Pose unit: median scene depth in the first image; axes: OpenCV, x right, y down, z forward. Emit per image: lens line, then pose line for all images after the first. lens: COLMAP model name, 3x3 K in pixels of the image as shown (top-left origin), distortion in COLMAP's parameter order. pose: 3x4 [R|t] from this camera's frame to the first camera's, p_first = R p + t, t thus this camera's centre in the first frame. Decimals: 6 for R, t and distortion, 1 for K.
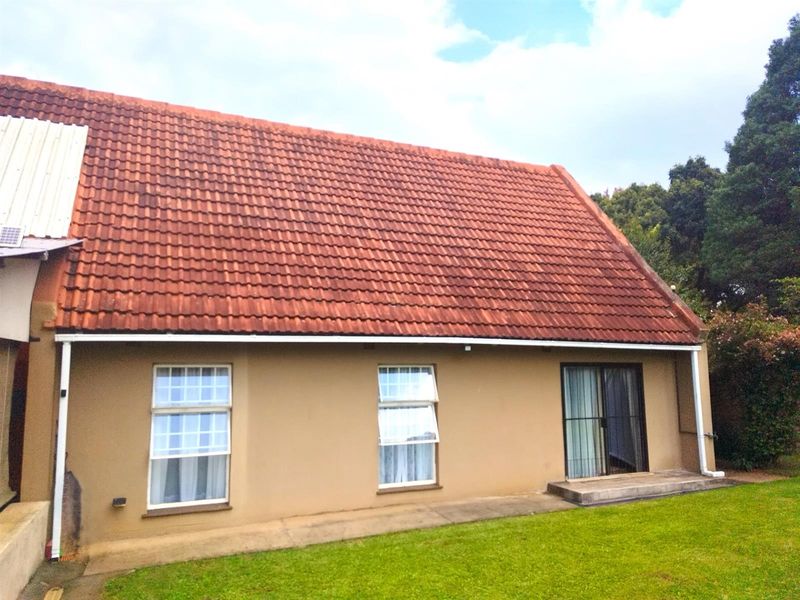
lens RADIAL K [[581.5, 0, 406.1], [0, 581.5, 302.0], [0, 0, 1]] dist [0.046450, -0.037606]
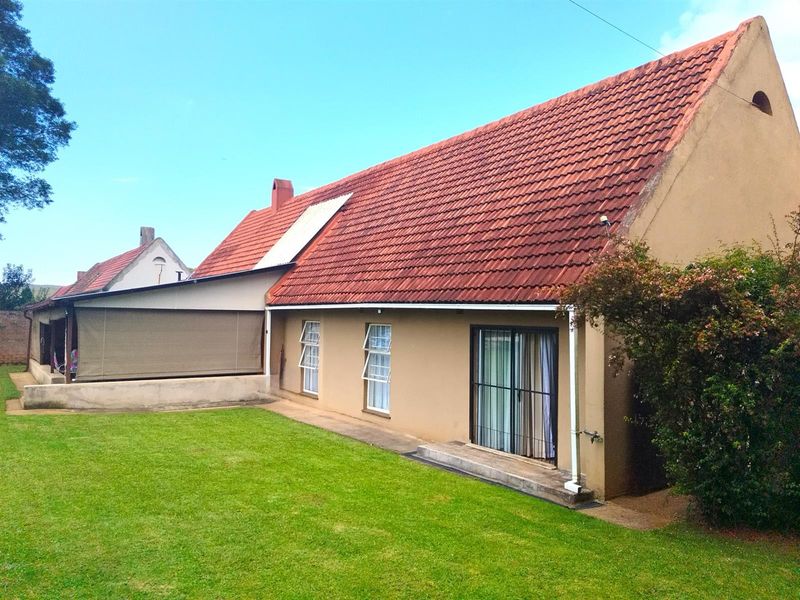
lens RADIAL K [[581.5, 0, 406.1], [0, 581.5, 302.0], [0, 0, 1]] dist [0.046450, -0.037606]
pose [[0.202832, -0.019136, -0.979027, 1.180517], [0.089134, 0.996019, -0.001002, 0.057376], [0.975148, -0.087061, 0.203730, 0.699114]]
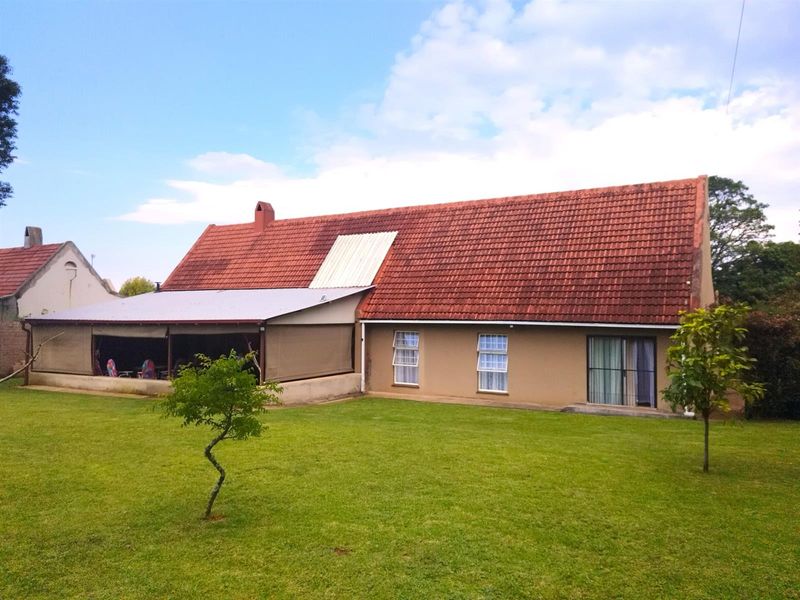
lens RADIAL K [[596.5, 0, 400.0], [0, 596.5, 300.0], [0, 0, 1]] dist [0.033773, -0.001844]
pose [[0.591370, -0.013903, -0.806281, 1.320644], [0.076192, 0.996342, 0.038703, -0.100950], [0.802793, -0.084320, 0.590266, -0.425102]]
